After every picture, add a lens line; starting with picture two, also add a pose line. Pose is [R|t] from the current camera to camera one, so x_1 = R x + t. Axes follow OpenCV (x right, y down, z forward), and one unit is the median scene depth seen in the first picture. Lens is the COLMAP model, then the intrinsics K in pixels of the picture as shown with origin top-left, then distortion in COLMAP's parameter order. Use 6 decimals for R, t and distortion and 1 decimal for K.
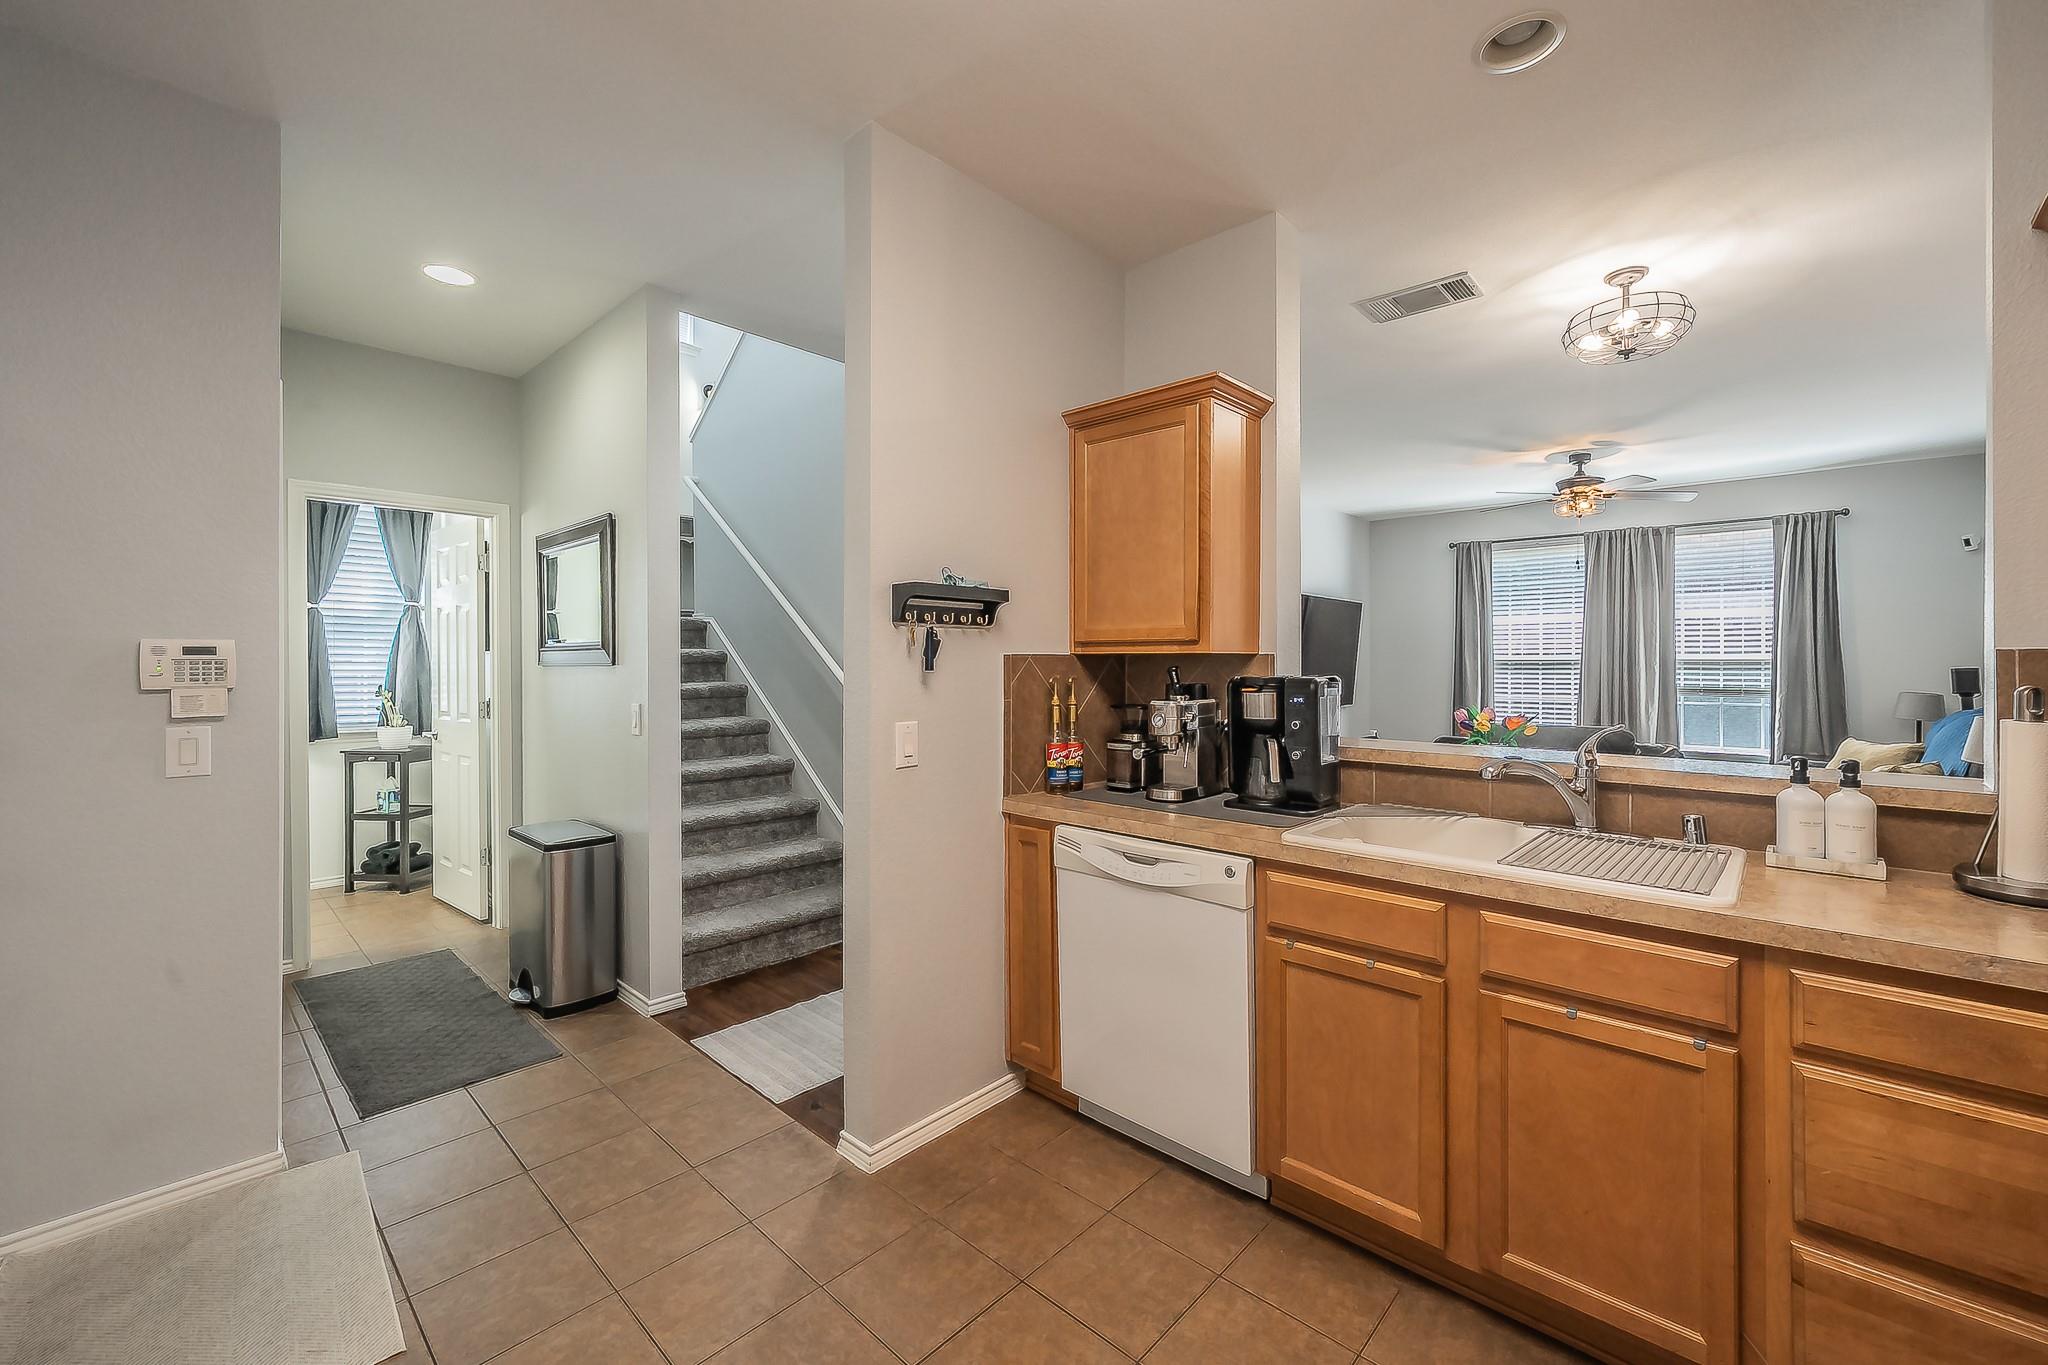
lens RADIAL K [[848.8, 0, 1025.1], [0, 848.8, 672.5], [0, 0, 1]] dist [0.001978, 0.000341]
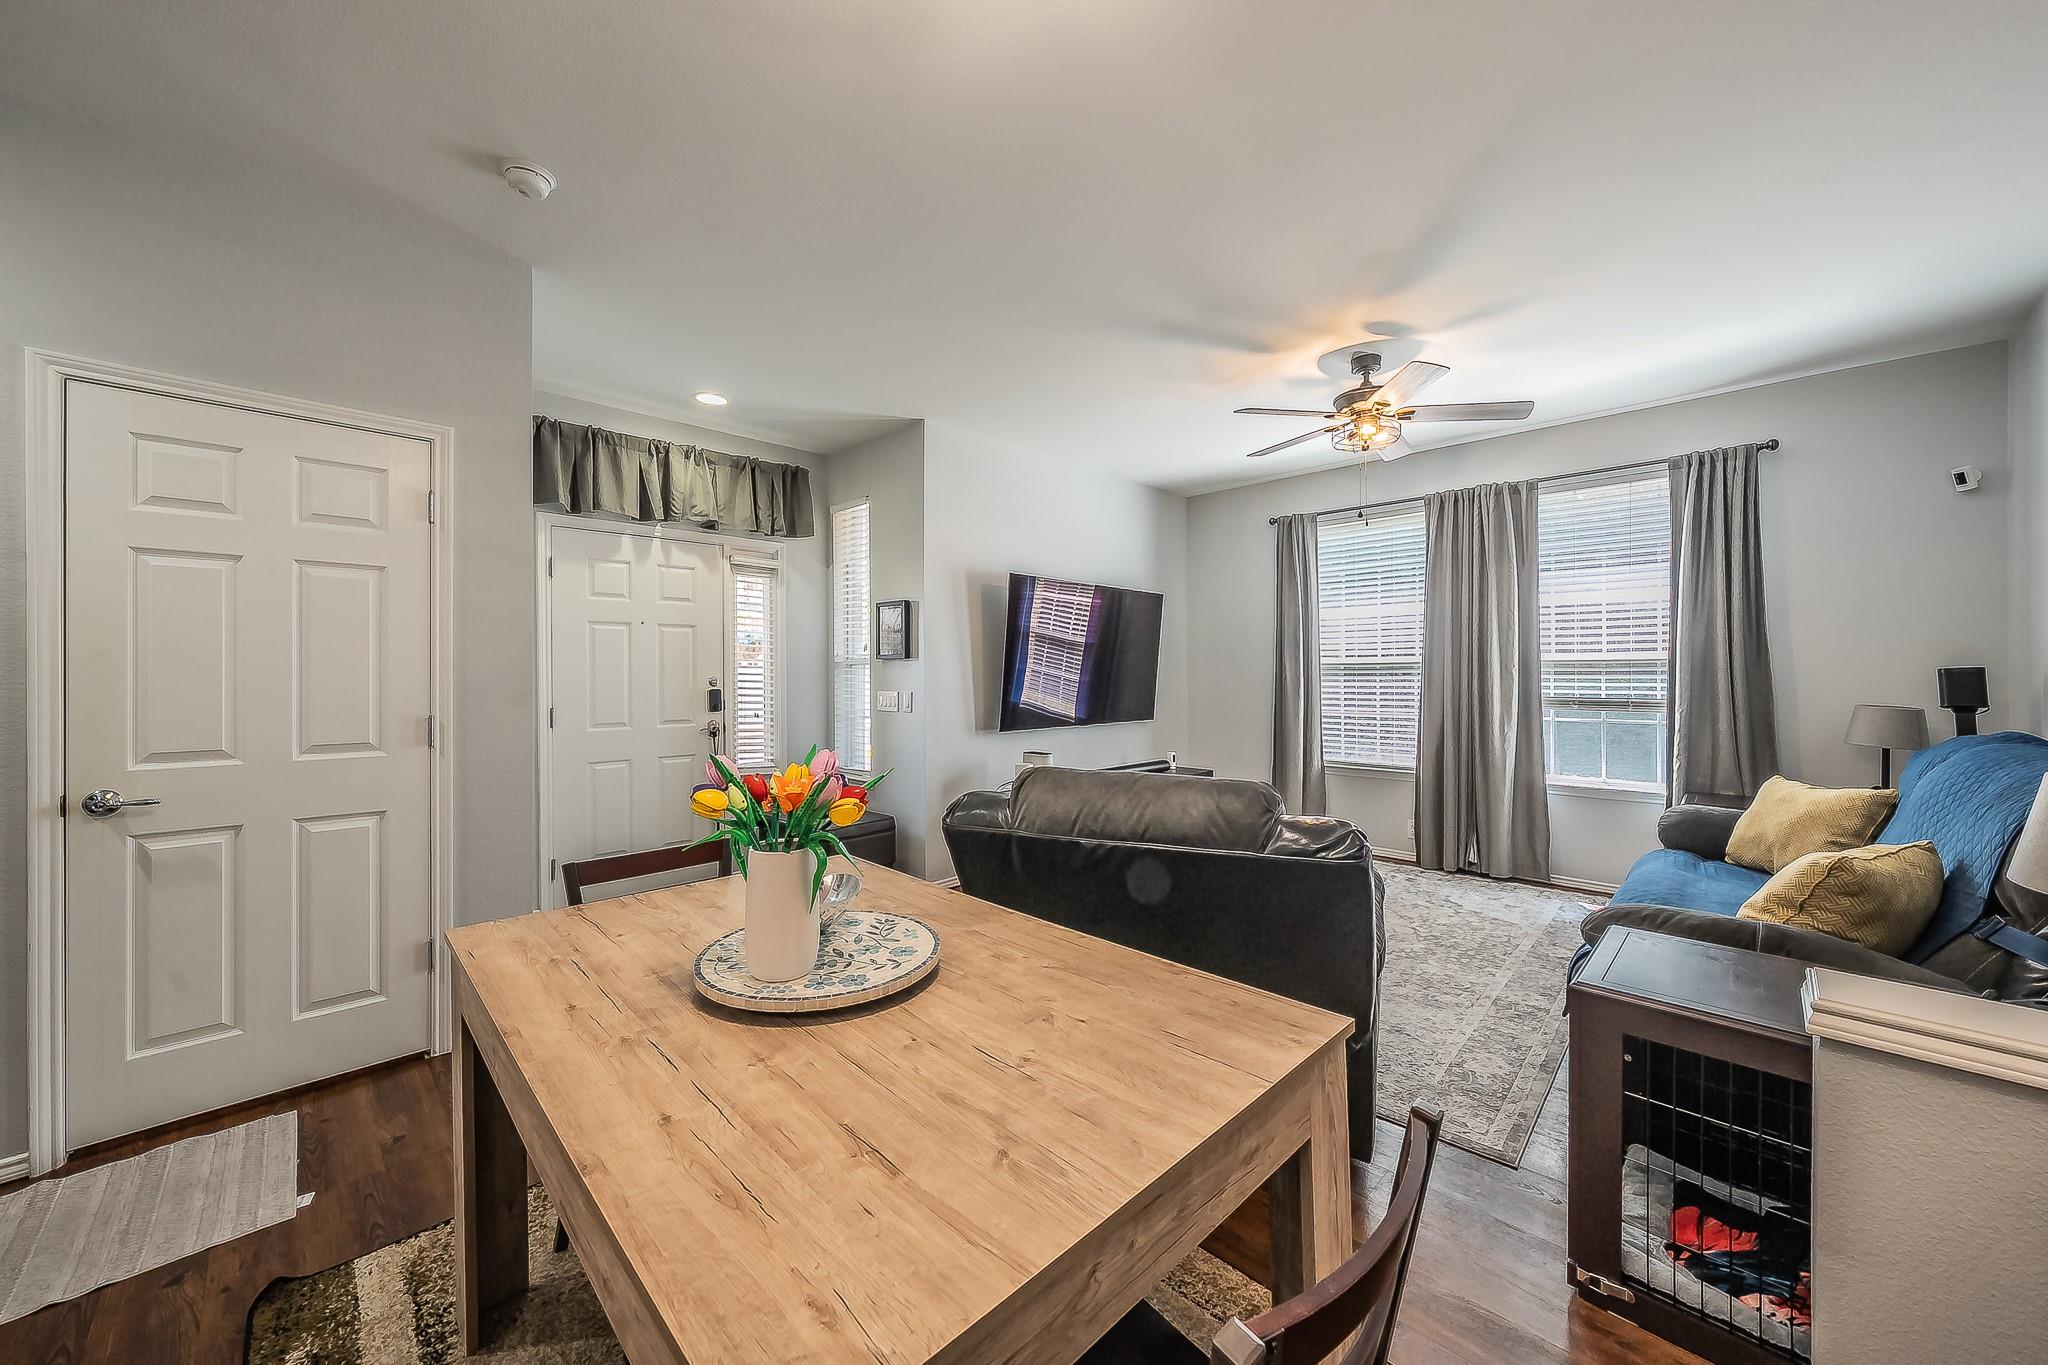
lens RADIAL K [[737.7, 0, 1022.8], [0, 737.7, 680.3], [0, 0, 1]] dist [-0.001892, -0.000180]
pose [[0.999756, -0.004897, -0.021538, 0.327039], [0.004896, 0.999988, -0.000134, -0.000298], [0.021538, 0.000029, 0.999768, 0.346293]]
